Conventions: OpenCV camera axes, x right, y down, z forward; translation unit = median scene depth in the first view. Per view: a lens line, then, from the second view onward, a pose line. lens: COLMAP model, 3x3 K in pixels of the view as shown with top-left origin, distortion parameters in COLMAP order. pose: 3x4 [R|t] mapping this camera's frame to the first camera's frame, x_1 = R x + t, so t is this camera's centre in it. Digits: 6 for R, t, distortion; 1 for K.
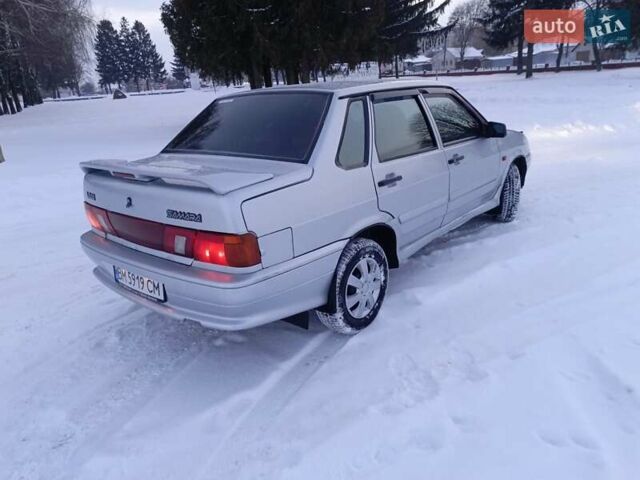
lens RADIAL K [[461.3, 0, 318.2], [0, 461.3, 237.3], [0, 0, 1]] dist [0.020832, -0.001324]
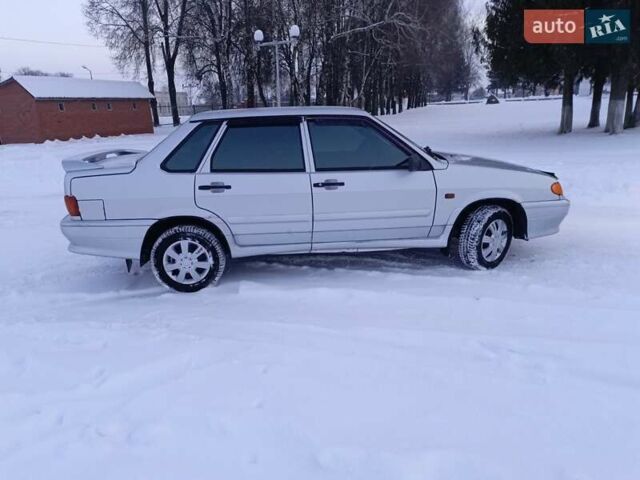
lens RADIAL K [[461.3, 0, 318.2], [0, 461.3, 237.3], [0, 0, 1]] dist [0.020832, -0.001324]
pose [[0.720019, 0.225412, -0.656324, 1.238023], [-0.231628, 0.969600, 0.078898, -0.155052], [0.654156, 0.095215, 0.750342, 0.232253]]
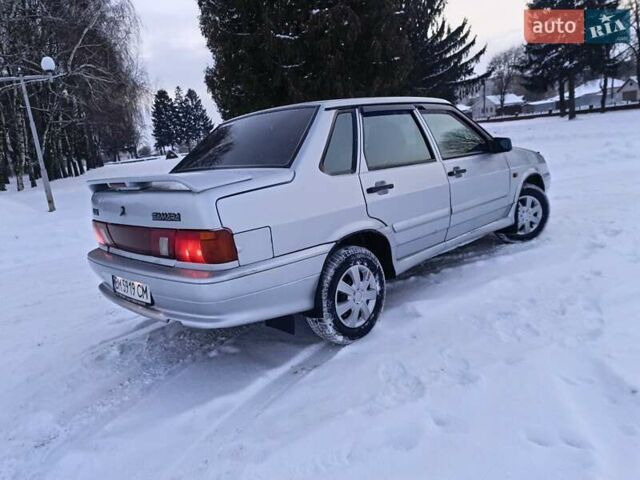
lens RADIAL K [[461.3, 0, 318.2], [0, 461.3, 237.3], [0, 0, 1]] dist [0.020832, -0.001324]
pose [[0.995080, -0.026246, -0.095531, 0.114154], [0.015658, 0.993814, -0.109946, 0.091295], [0.097826, 0.107909, 0.989336, 0.007778]]
